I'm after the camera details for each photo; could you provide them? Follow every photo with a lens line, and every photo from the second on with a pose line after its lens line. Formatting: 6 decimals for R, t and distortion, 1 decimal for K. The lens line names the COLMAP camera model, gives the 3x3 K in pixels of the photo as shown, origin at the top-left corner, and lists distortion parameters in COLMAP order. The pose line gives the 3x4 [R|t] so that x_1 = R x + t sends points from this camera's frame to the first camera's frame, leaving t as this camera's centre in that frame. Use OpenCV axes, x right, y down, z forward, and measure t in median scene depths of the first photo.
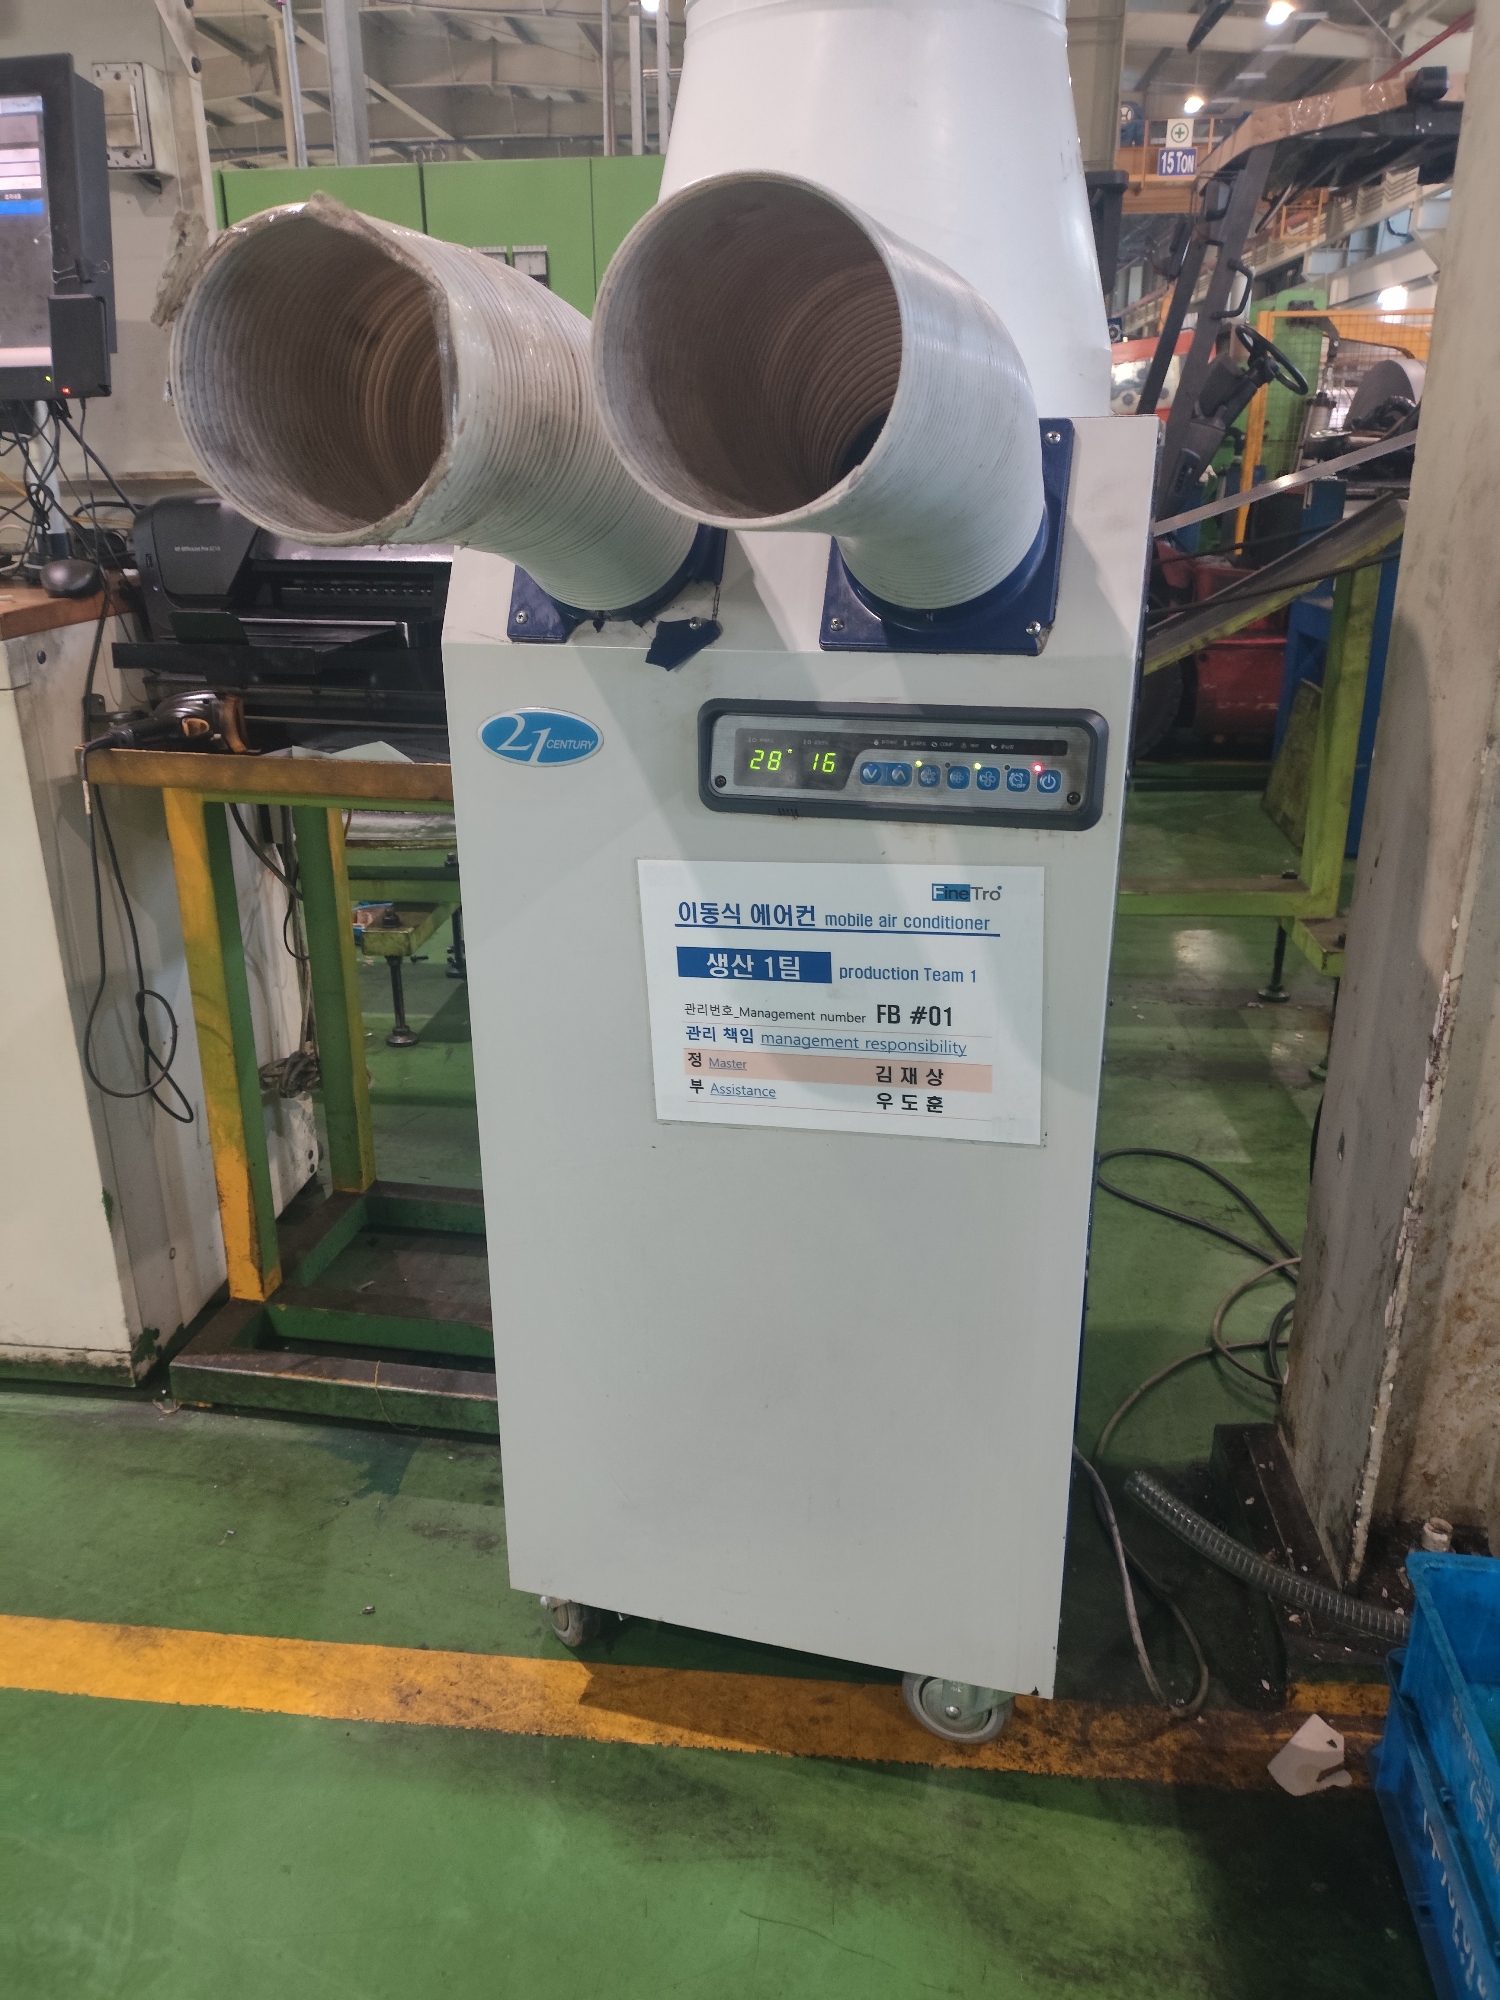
lens RADIAL K [[1469.5, 0, 751.5], [0, 1469.5, 986.6], [0, 0, 1]] dist [0.031481, -0.015147]
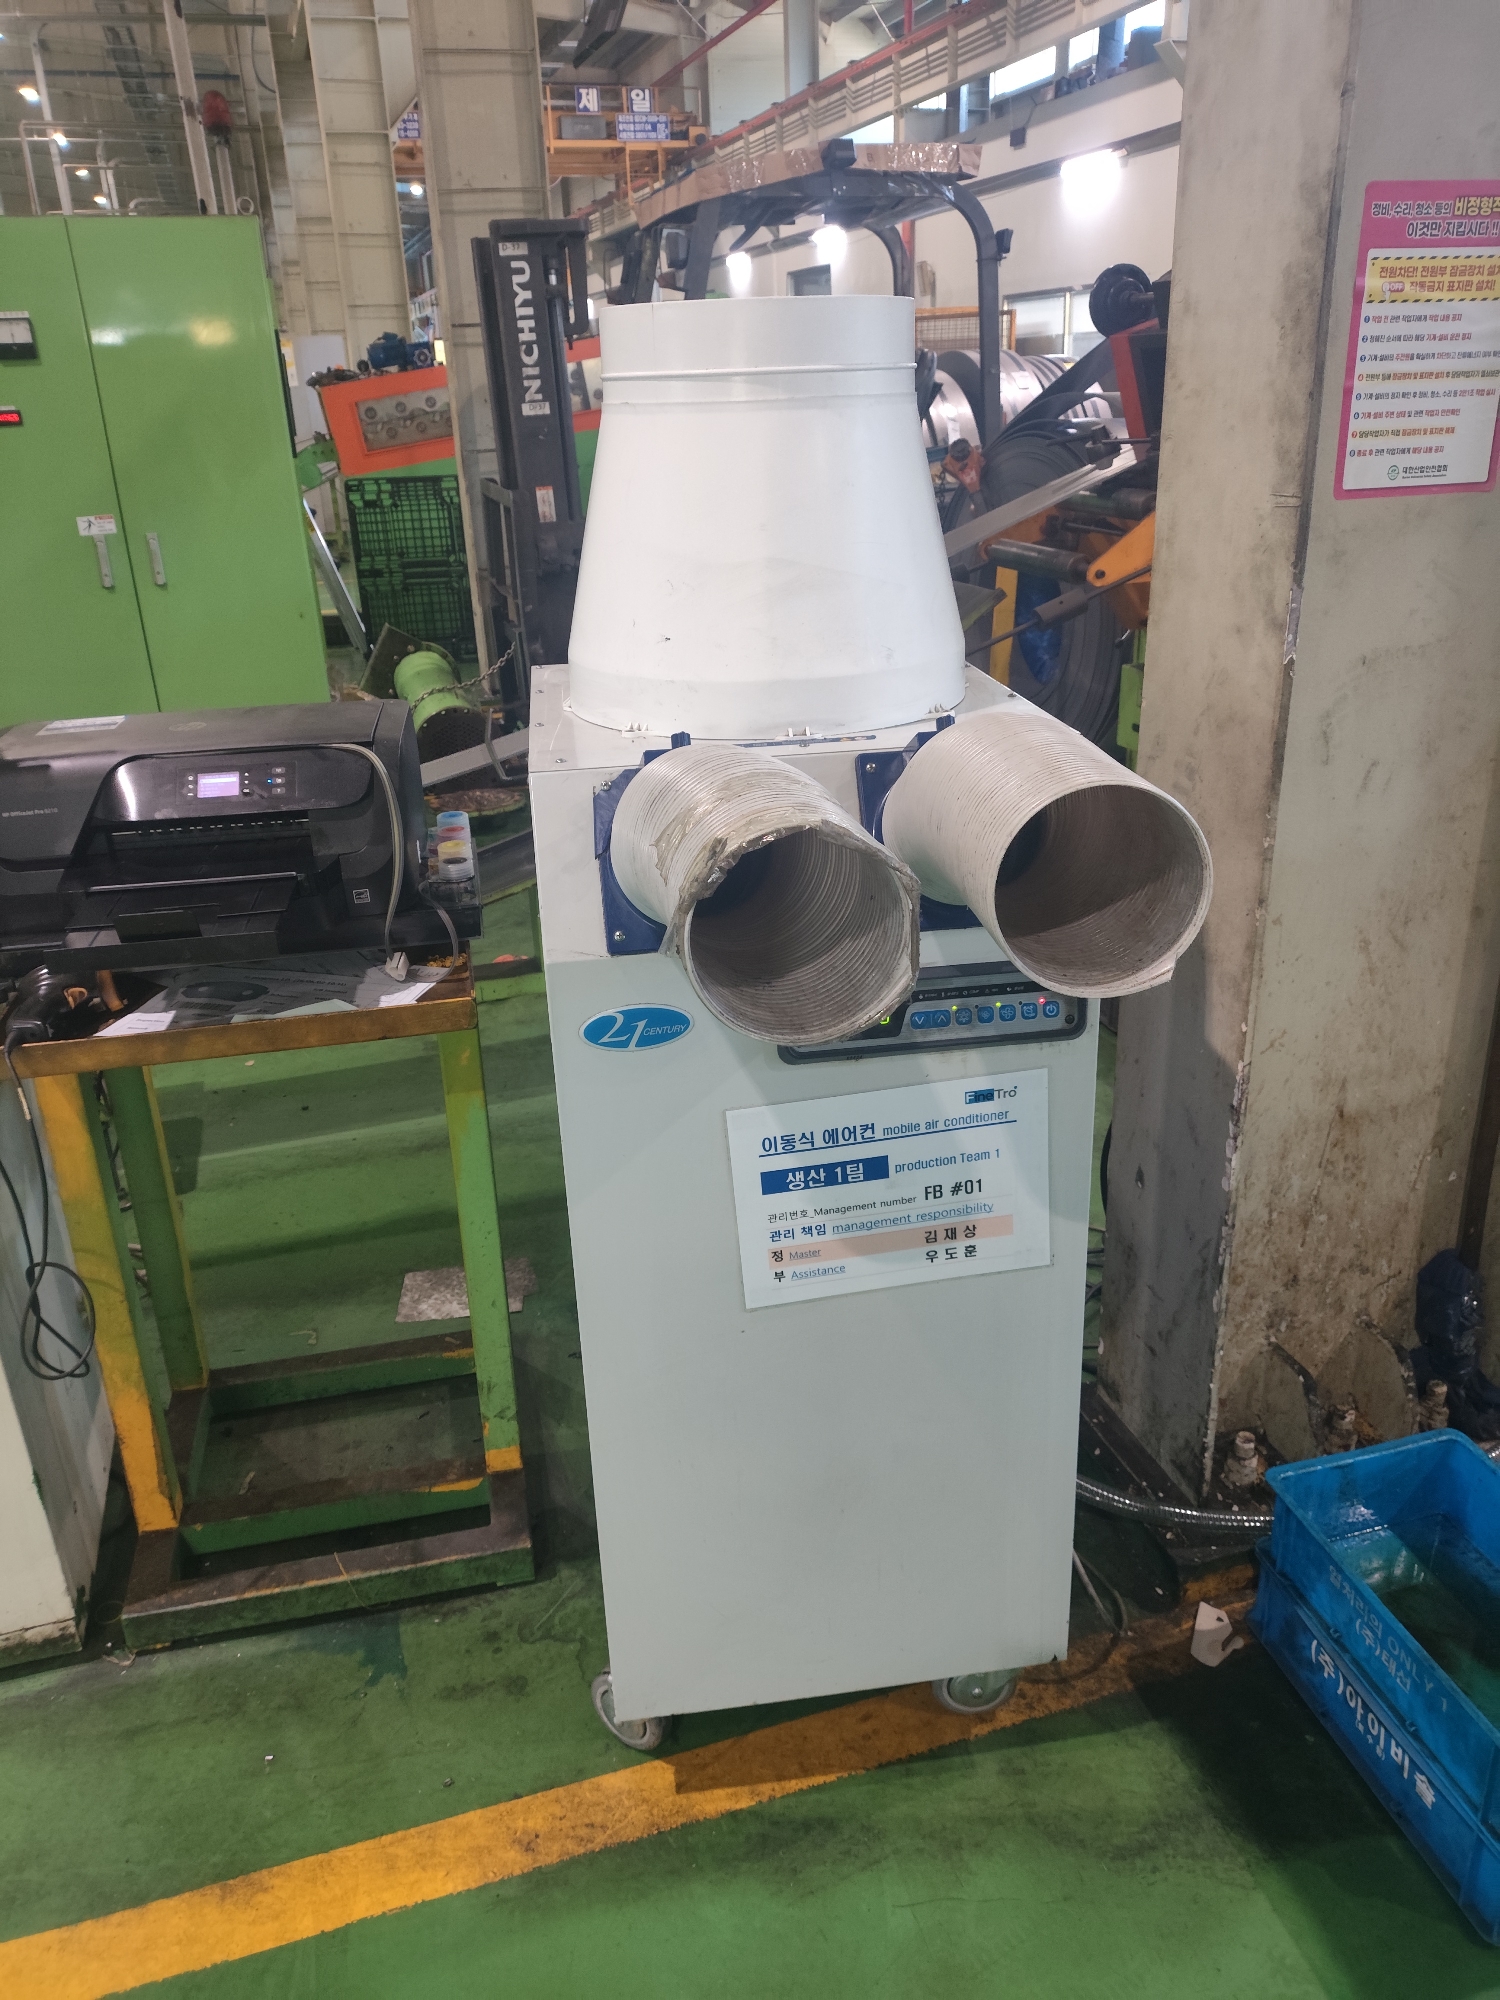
lens RADIAL K [[1469.5, 0, 765.3], [0, 1469.5, 998.6], [0, 0, 1]] dist [0.031481, -0.015147]
pose [[0.920079, -0.173239, 0.351344, -0.371806], [0.160765, 0.984875, 0.064615, -0.203969], [-0.357224, -0.002967, 0.934014, -0.112922]]
